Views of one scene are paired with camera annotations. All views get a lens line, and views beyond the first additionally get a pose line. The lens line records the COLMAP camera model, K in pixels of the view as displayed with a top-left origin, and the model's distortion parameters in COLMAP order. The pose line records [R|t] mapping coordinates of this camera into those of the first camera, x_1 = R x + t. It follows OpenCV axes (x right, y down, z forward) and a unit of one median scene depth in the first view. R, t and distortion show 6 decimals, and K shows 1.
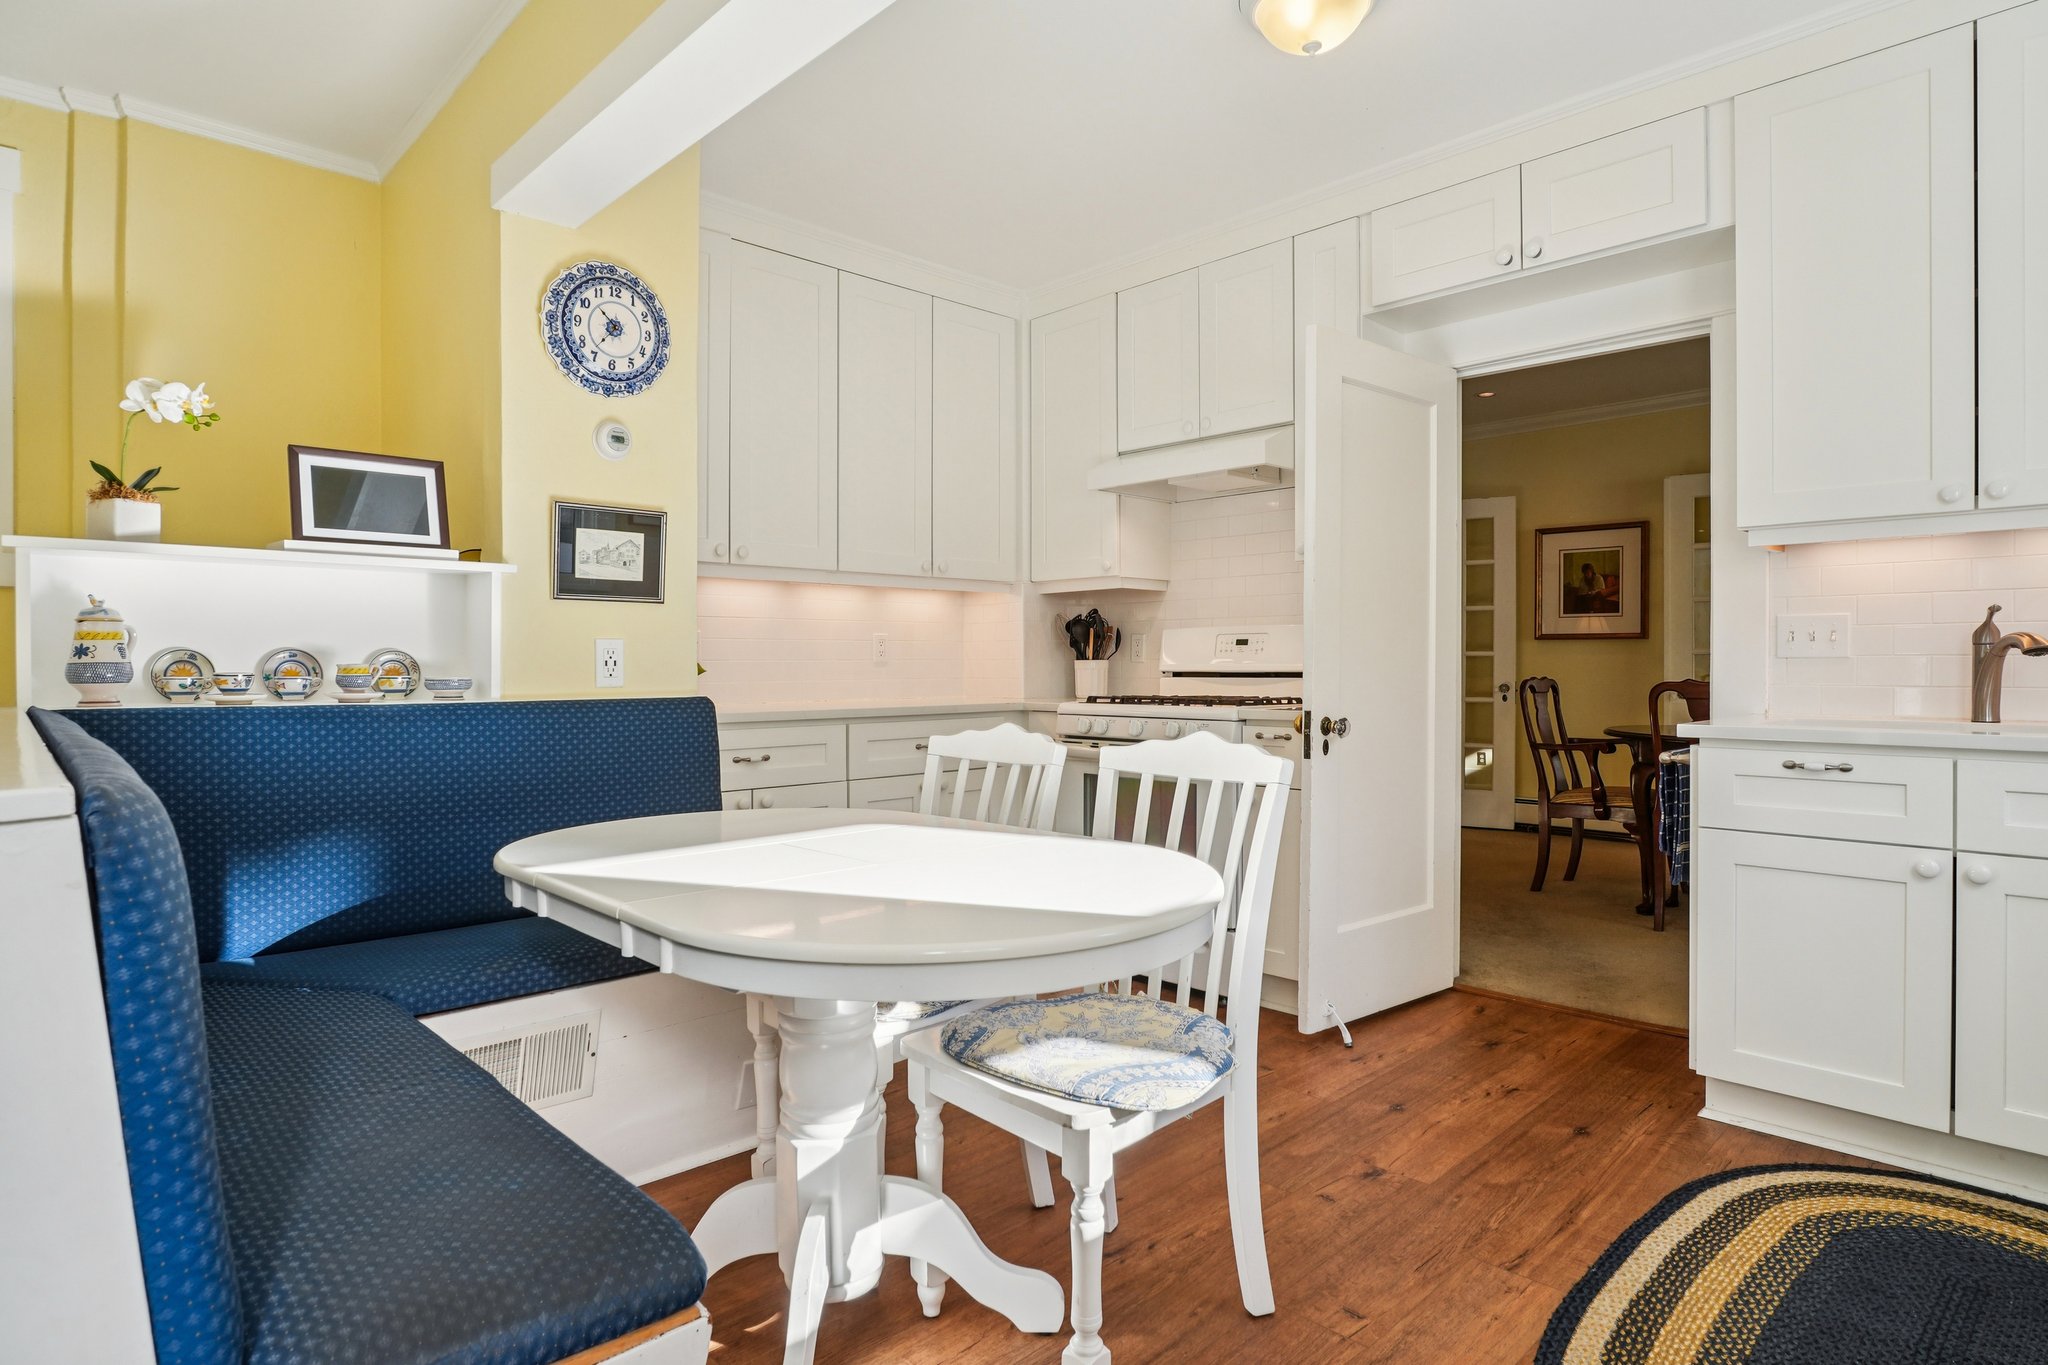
lens RADIAL K [[1098.4, 0, 1026.1], [0, 1098.4, 669.9], [0, 0, 1]] dist [-0.031312, 0.010620]
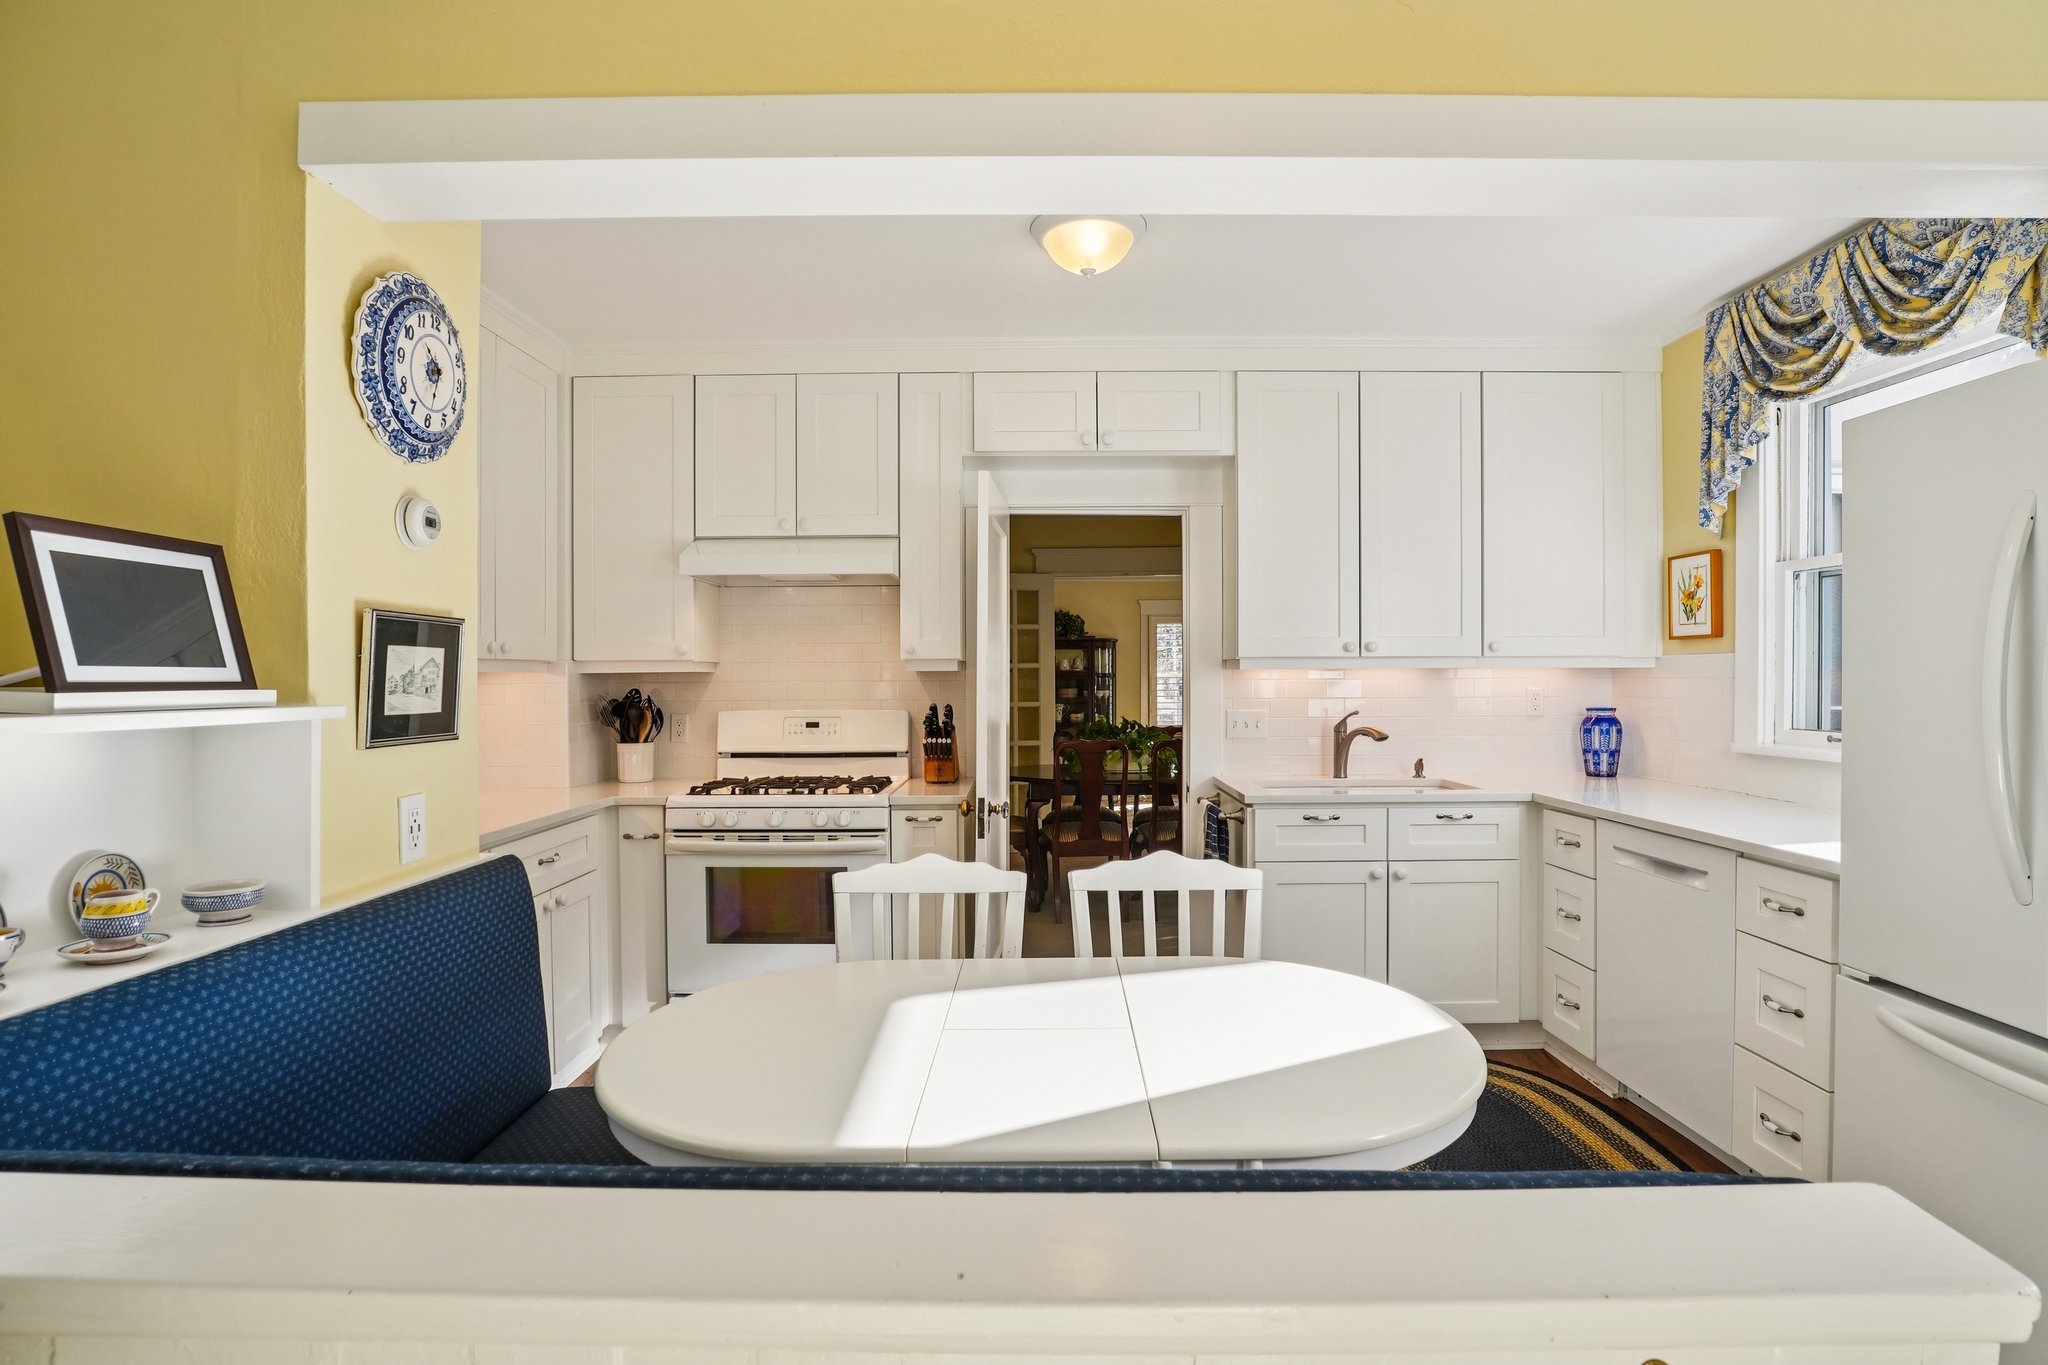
lens RADIAL K [[1016.1, 0, 1029.1], [0, 1016.1, 685.4], [0, 0, 1]] dist [-0.005755, -0.000340]
pose [[0.690790, -0.006363, 0.723027, -0.600439], [0.007095, 0.999973, 0.002022, -0.102440], [-0.723020, 0.003733, 0.690817, 0.244562]]
